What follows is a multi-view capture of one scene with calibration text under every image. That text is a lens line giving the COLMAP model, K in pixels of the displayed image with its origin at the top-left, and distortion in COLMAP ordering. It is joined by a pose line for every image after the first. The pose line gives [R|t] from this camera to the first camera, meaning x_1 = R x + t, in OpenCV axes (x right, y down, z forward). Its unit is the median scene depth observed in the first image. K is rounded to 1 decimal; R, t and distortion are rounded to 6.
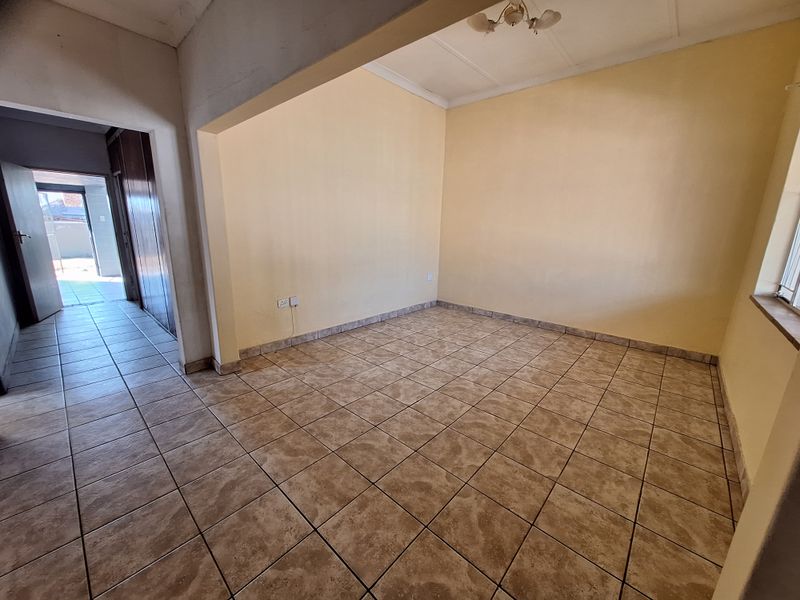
lens RADIAL K [[316.1, 0, 401.4], [0, 316.1, 302.1], [0, 0, 1]] dist [-0.001561, -0.000115]
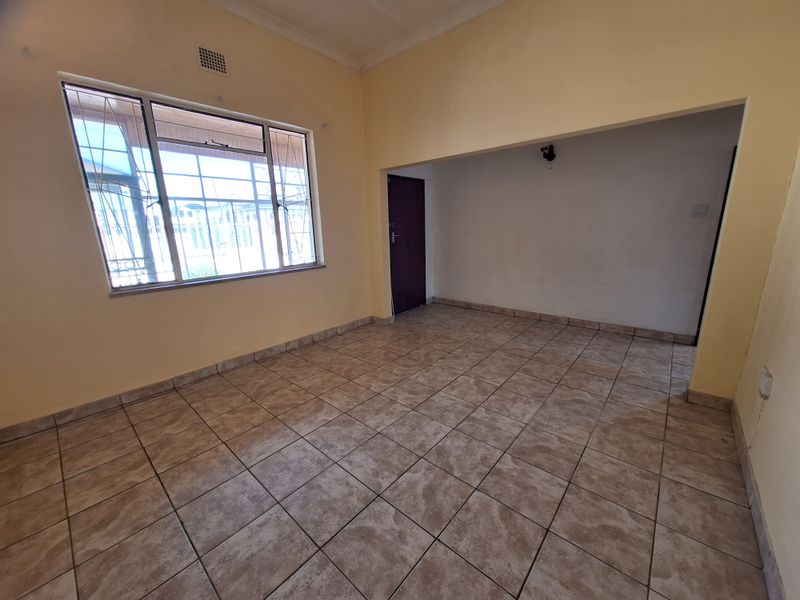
lens RADIAL K [[316.1, 0, 401.3], [0, 316.1, 299.1], [0, 0, 1]] dist [-0.001561, -0.000115]
pose [[-0.999940, 0.002909, -0.010606, 0.227985], [-0.002125, 0.895106, 0.445848, -0.388287], [0.010790, 0.445843, -0.895046, 1.670246]]
